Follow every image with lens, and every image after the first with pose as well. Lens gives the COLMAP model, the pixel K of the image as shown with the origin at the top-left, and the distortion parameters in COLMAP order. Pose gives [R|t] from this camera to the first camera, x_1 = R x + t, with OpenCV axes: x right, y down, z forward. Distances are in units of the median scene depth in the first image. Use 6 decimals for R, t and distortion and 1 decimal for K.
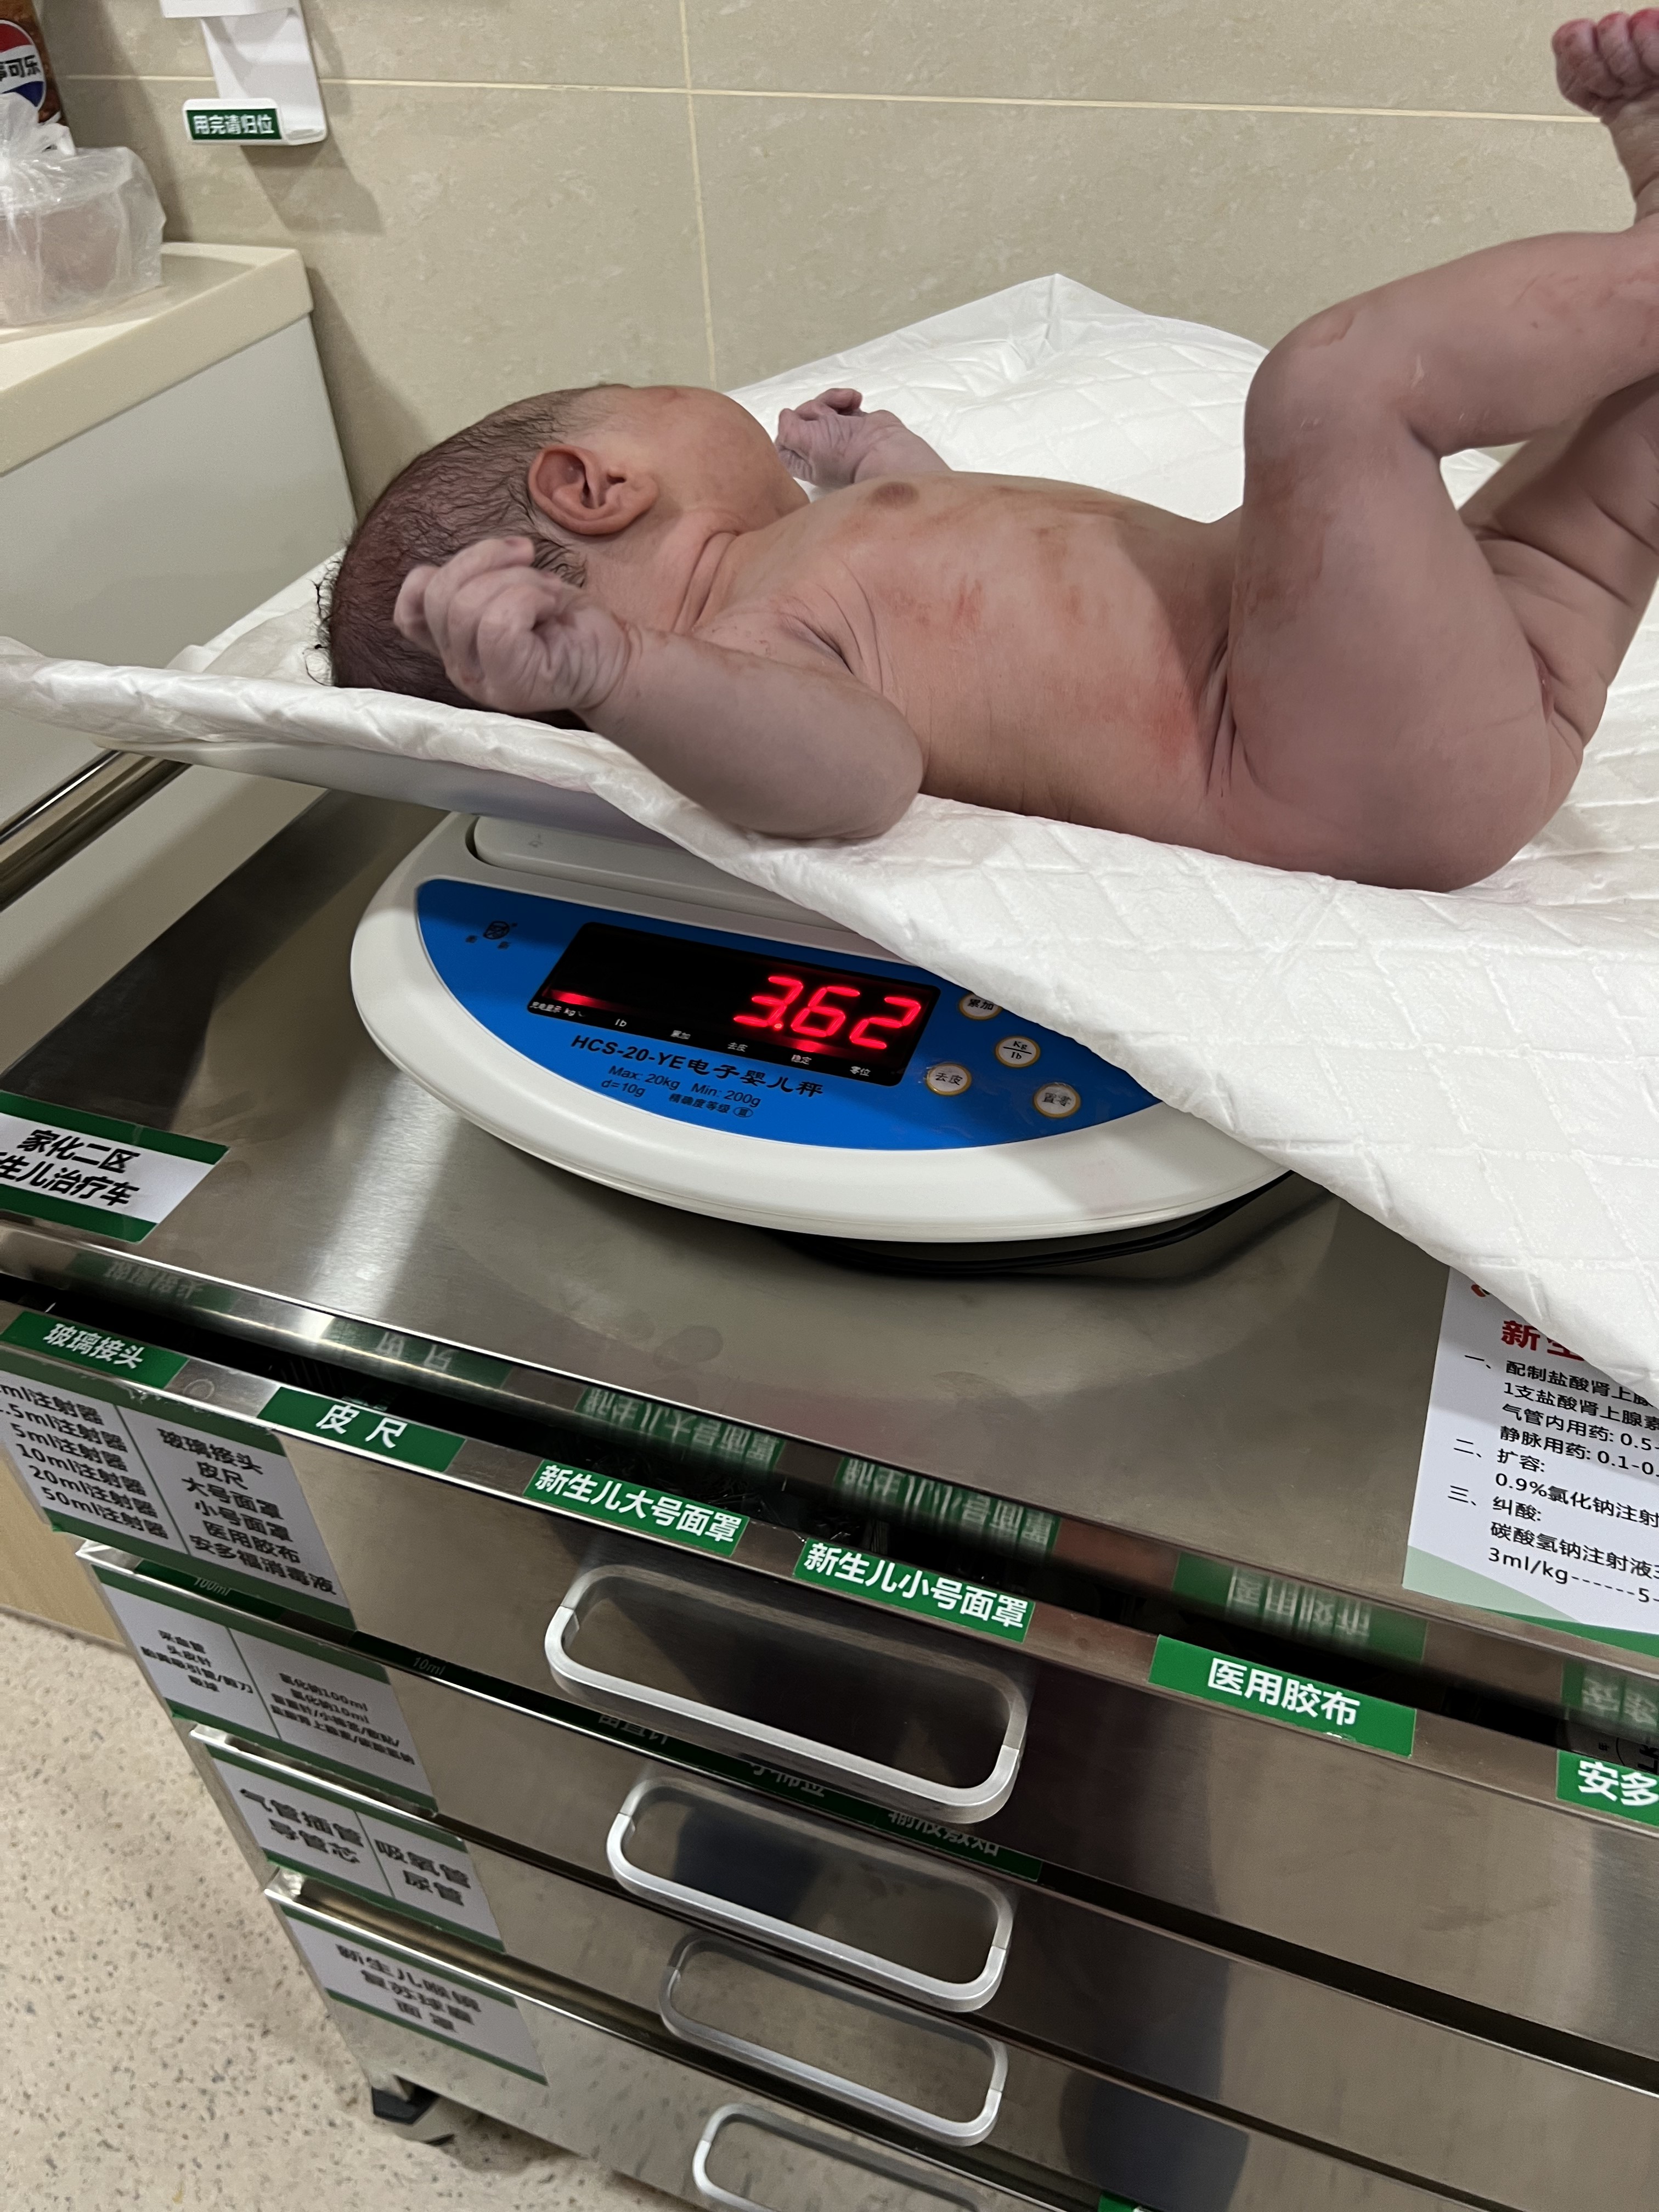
lens RADIAL K [[1721.1, 0, 814.2], [0, 1721.1, 1065.5], [0, 0, 1]] dist [0.133257, -0.116819]
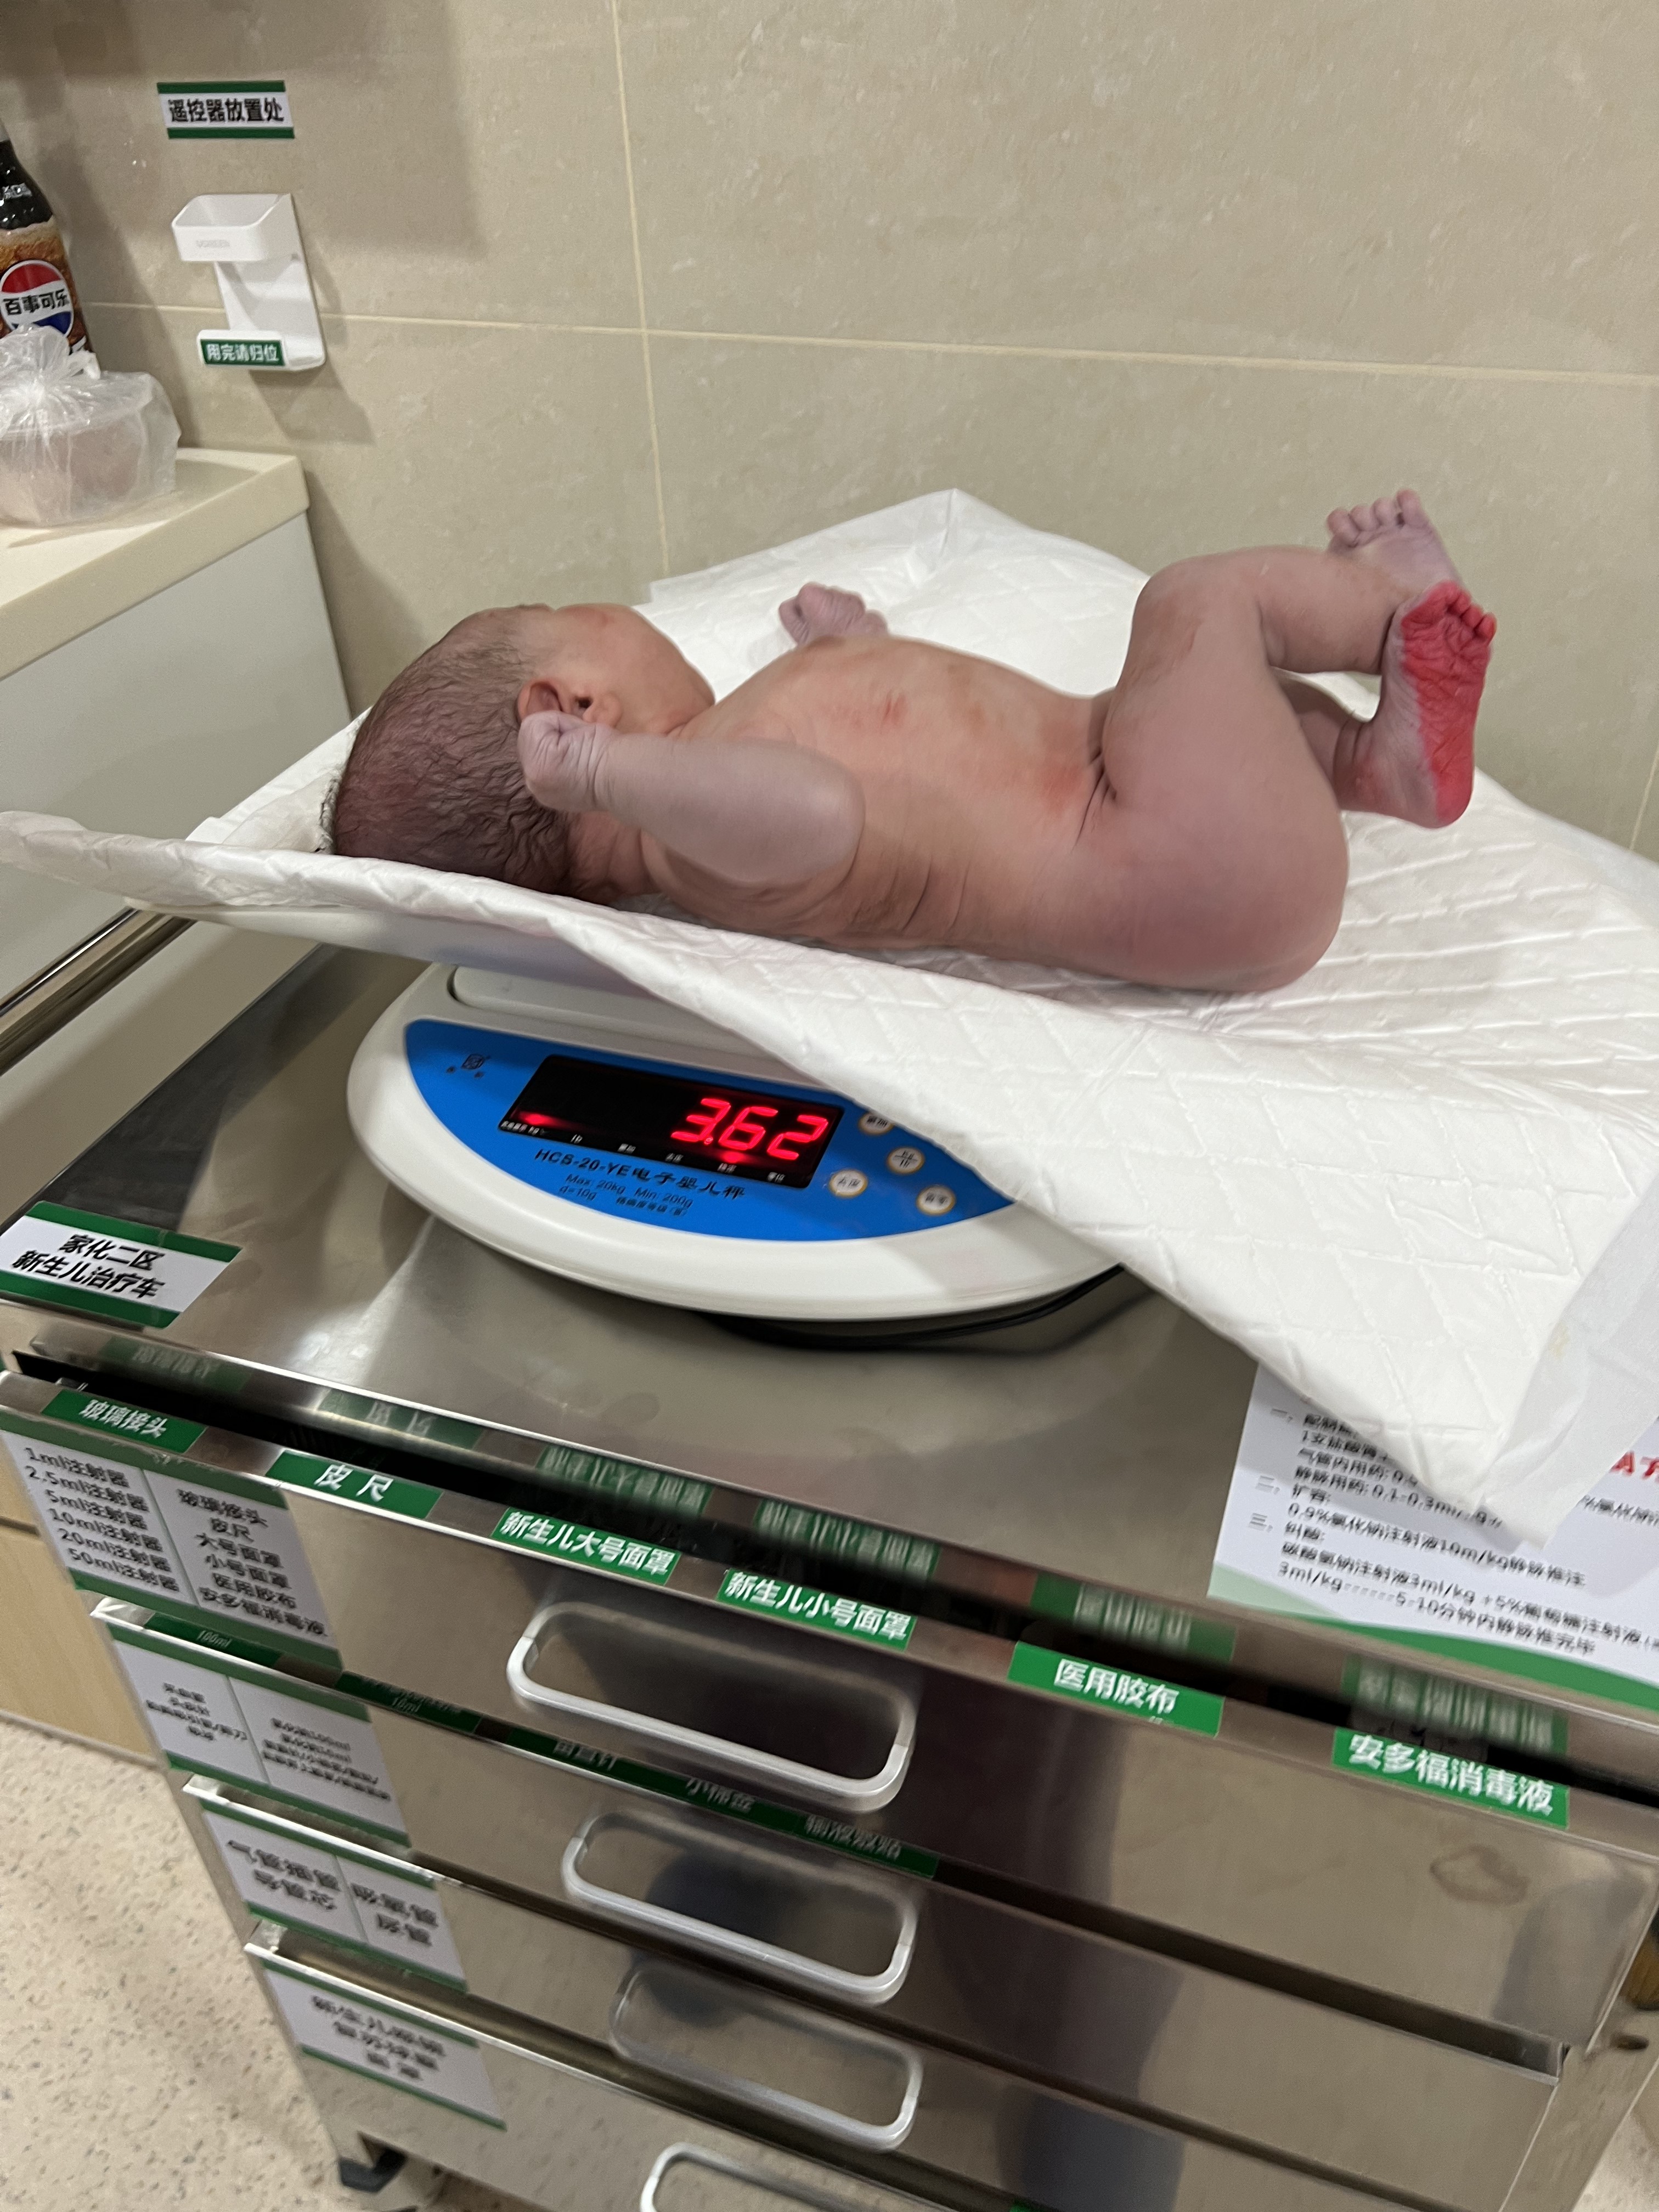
lens RADIAL K [[1721.1, 0, 814.2], [0, 1721.1, 1065.5], [0, 0, 1]] dist [0.133257, -0.116819]
pose [[0.999809, -0.004191, 0.019066, 0.026586], [0.005454, 0.997759, -0.066682, 0.004810], [-0.018744, 0.066774, 0.997592, -0.176344]]
